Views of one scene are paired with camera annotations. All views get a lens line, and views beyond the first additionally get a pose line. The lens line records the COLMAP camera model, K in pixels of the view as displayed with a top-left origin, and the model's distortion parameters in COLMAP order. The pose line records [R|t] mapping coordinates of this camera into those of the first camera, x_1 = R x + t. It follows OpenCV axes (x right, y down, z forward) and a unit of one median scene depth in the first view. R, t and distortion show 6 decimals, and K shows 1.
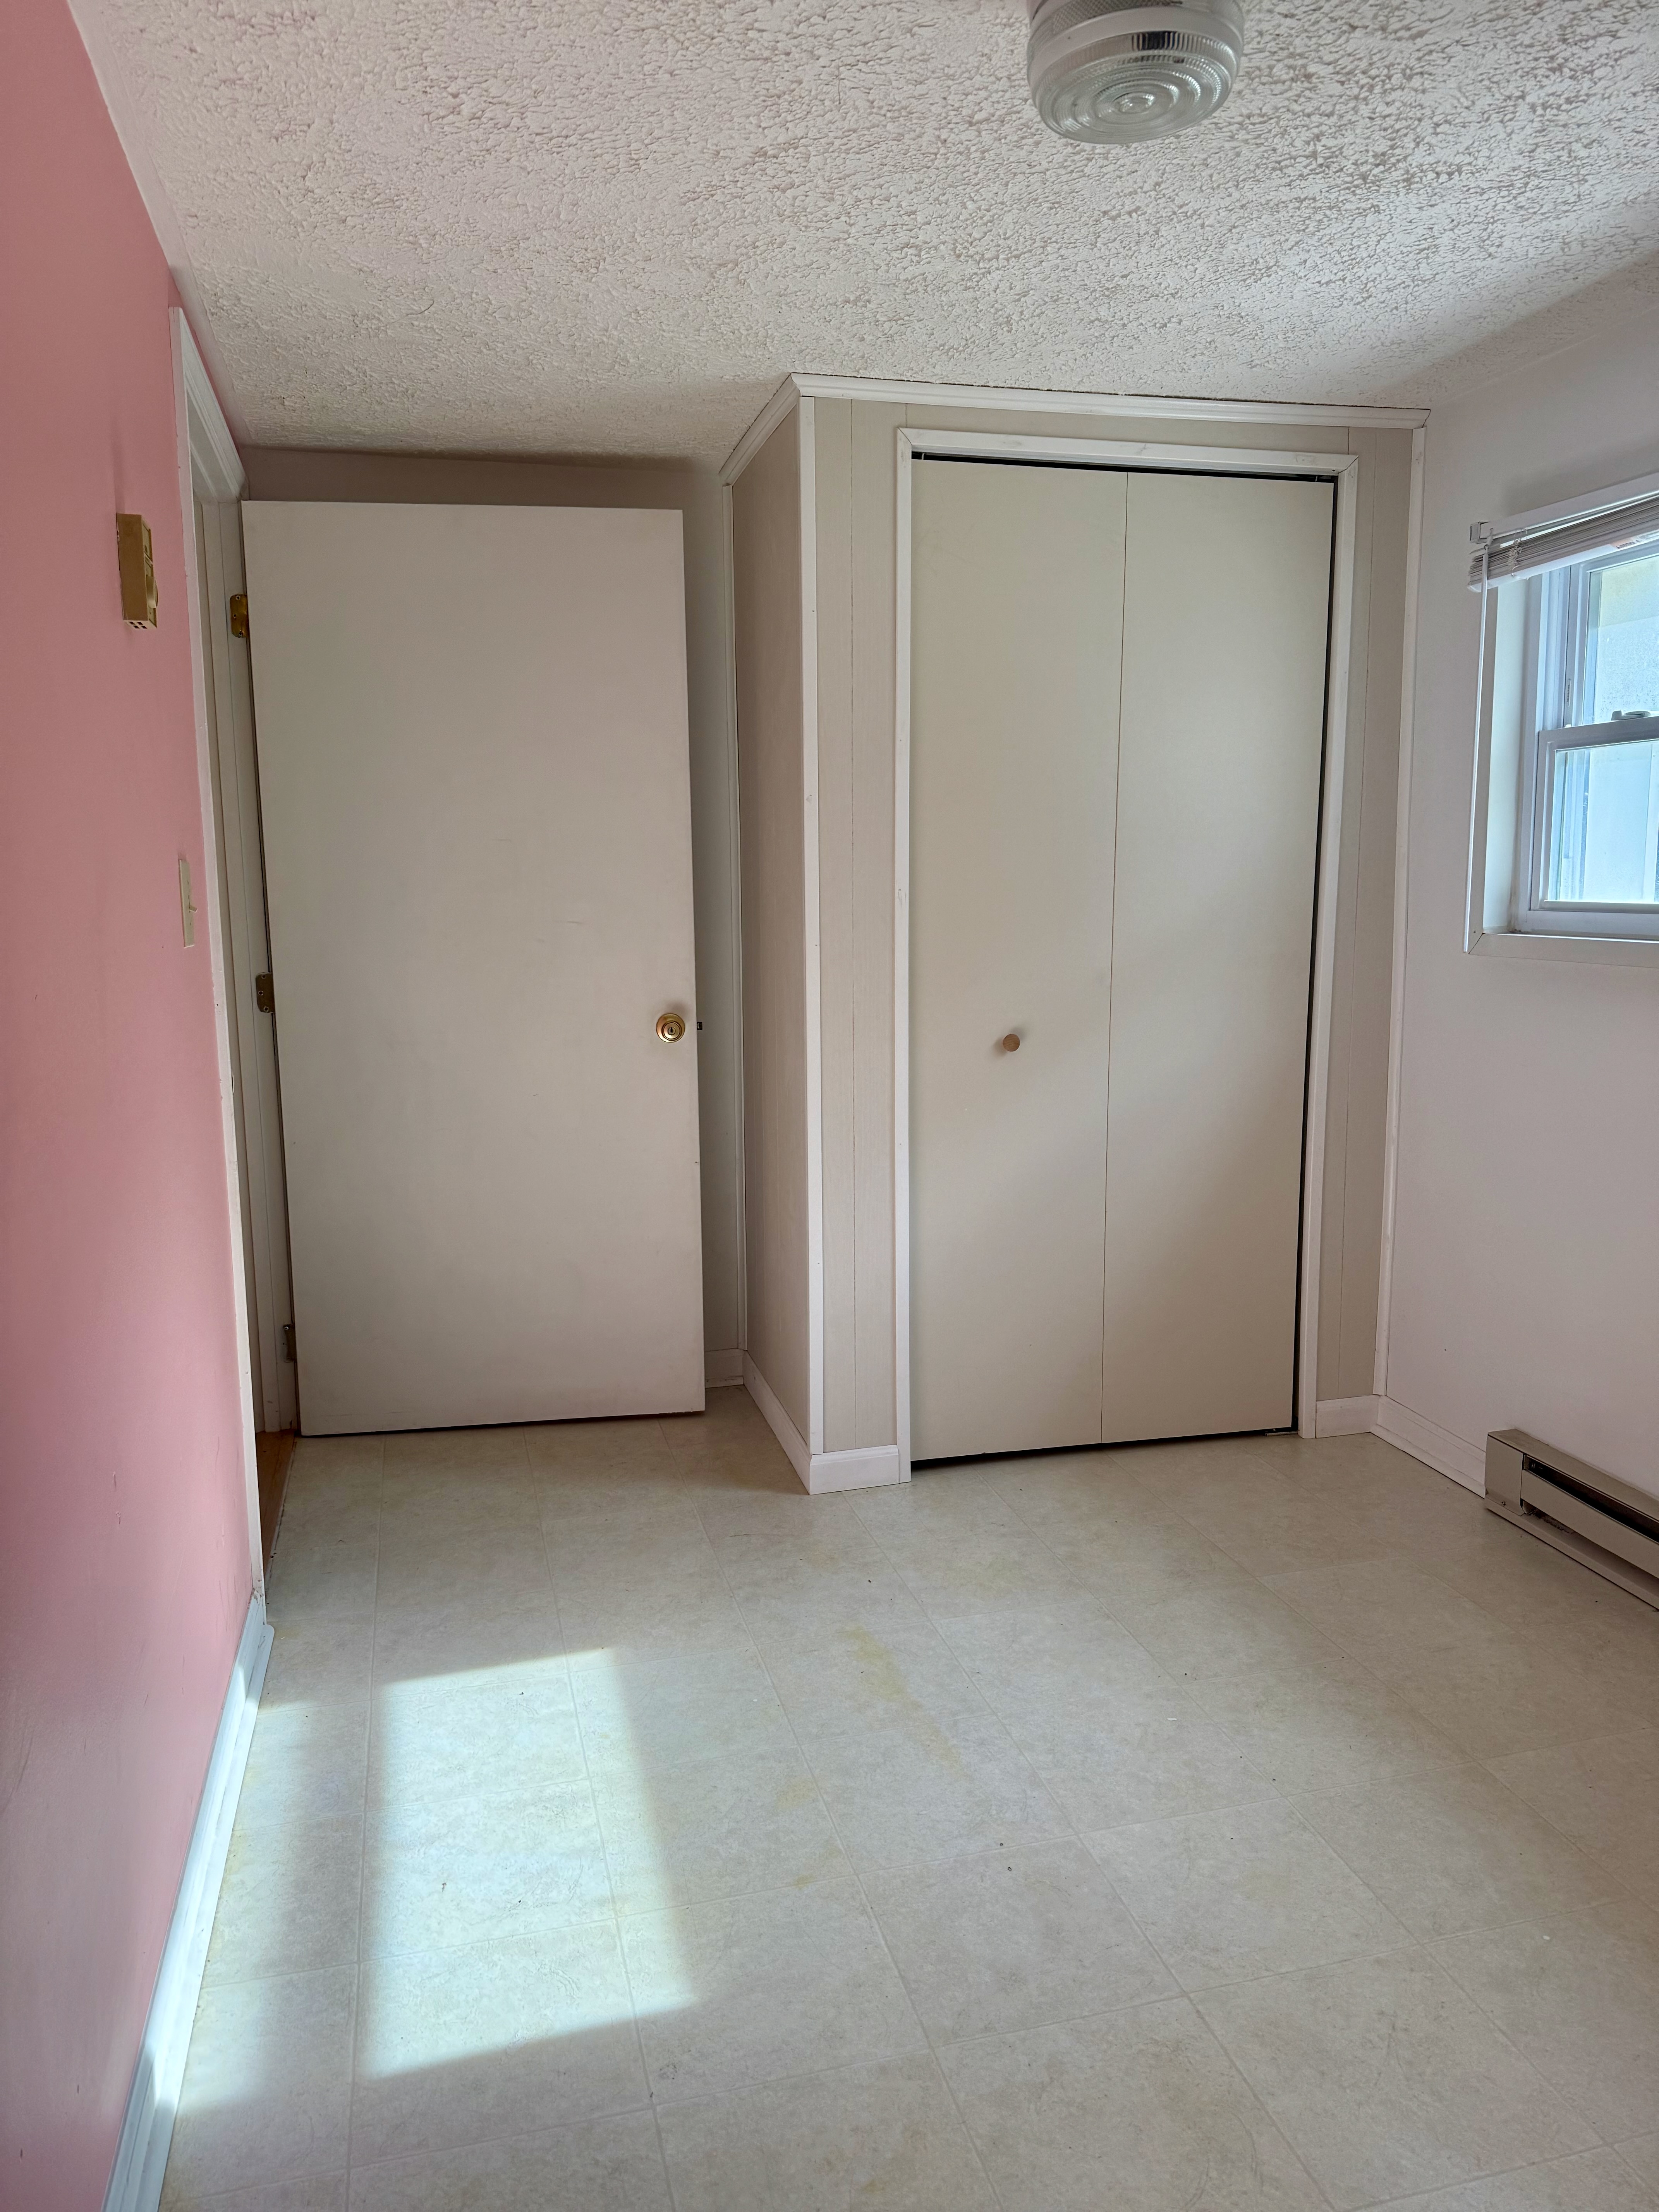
lens RADIAL K [[1536.0, 0, 829.5], [0, 1536.0, 1106.0], [0, 0, 1]] dist [0.050243, -0.086303]
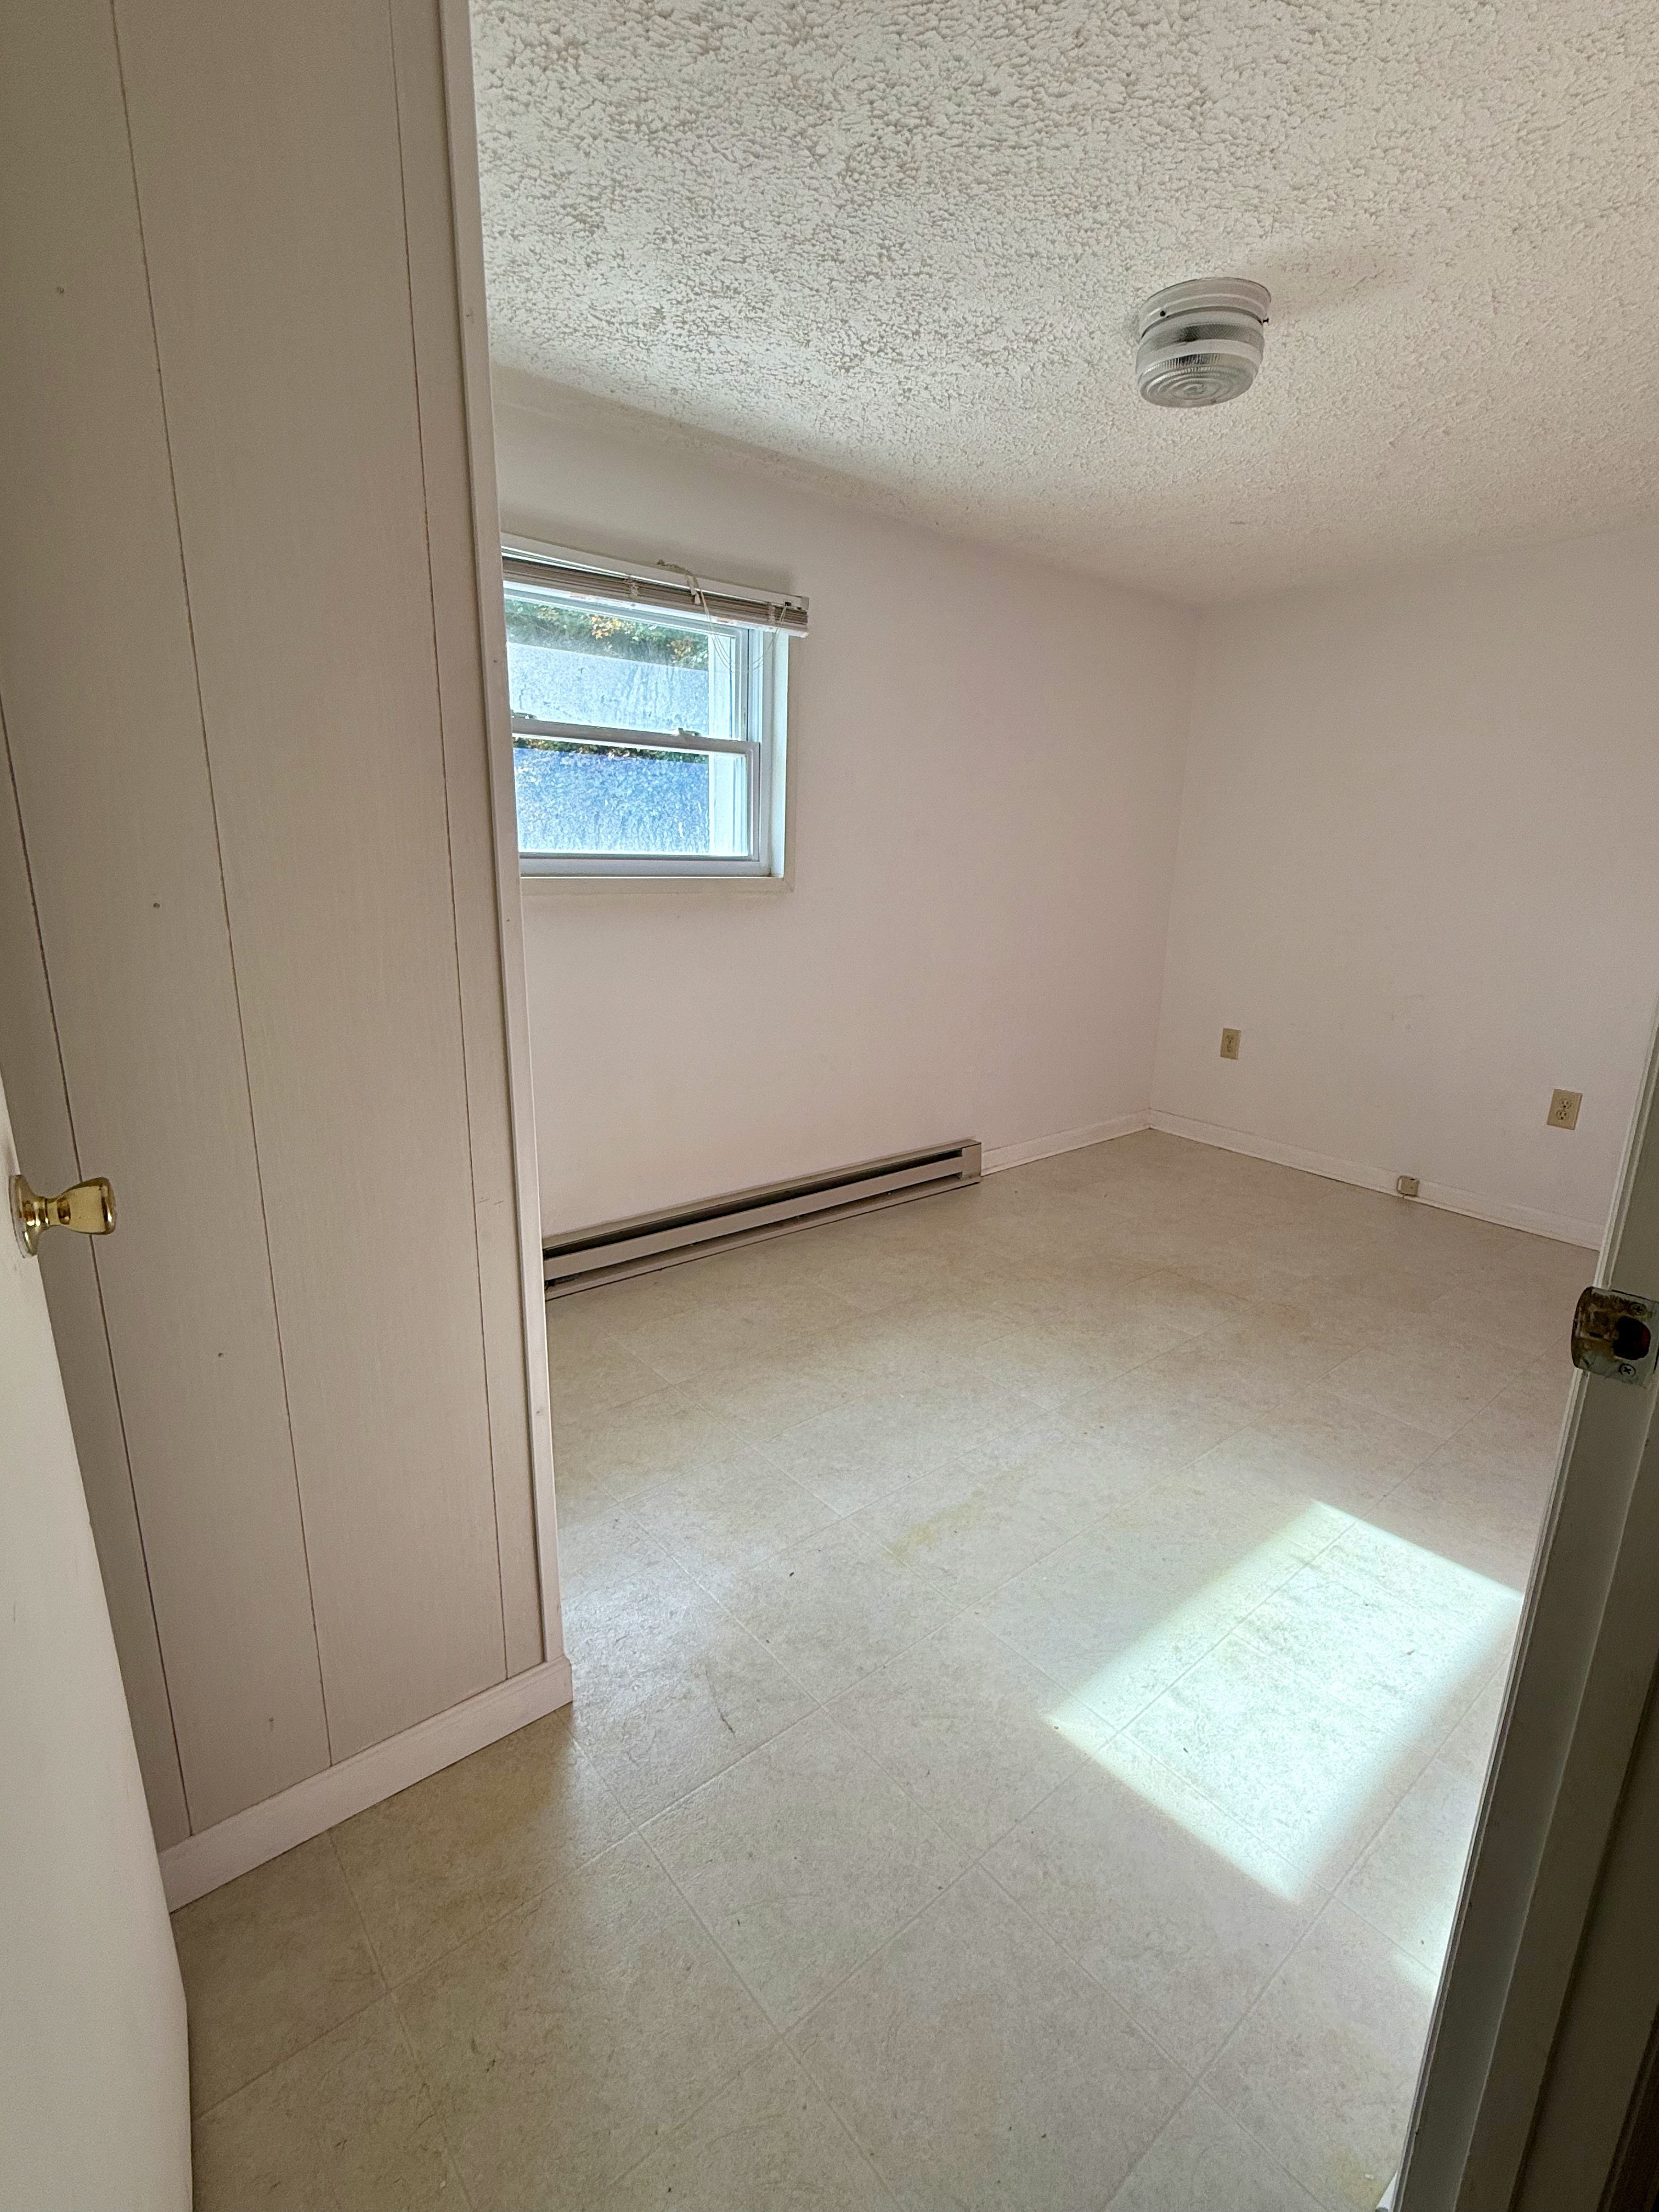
lens RADIAL K [[1008.2, 0, 829.5], [0, 1008.2, 1106.0], [0, 0, 1]] dist [0.002657, 0.000513]
pose [[-0.415738, -0.228317, 0.880360, -0.615226], [0.121670, 0.945314, 0.302619, -0.206457], [-0.901309, 0.232923, -0.365223, 1.476085]]
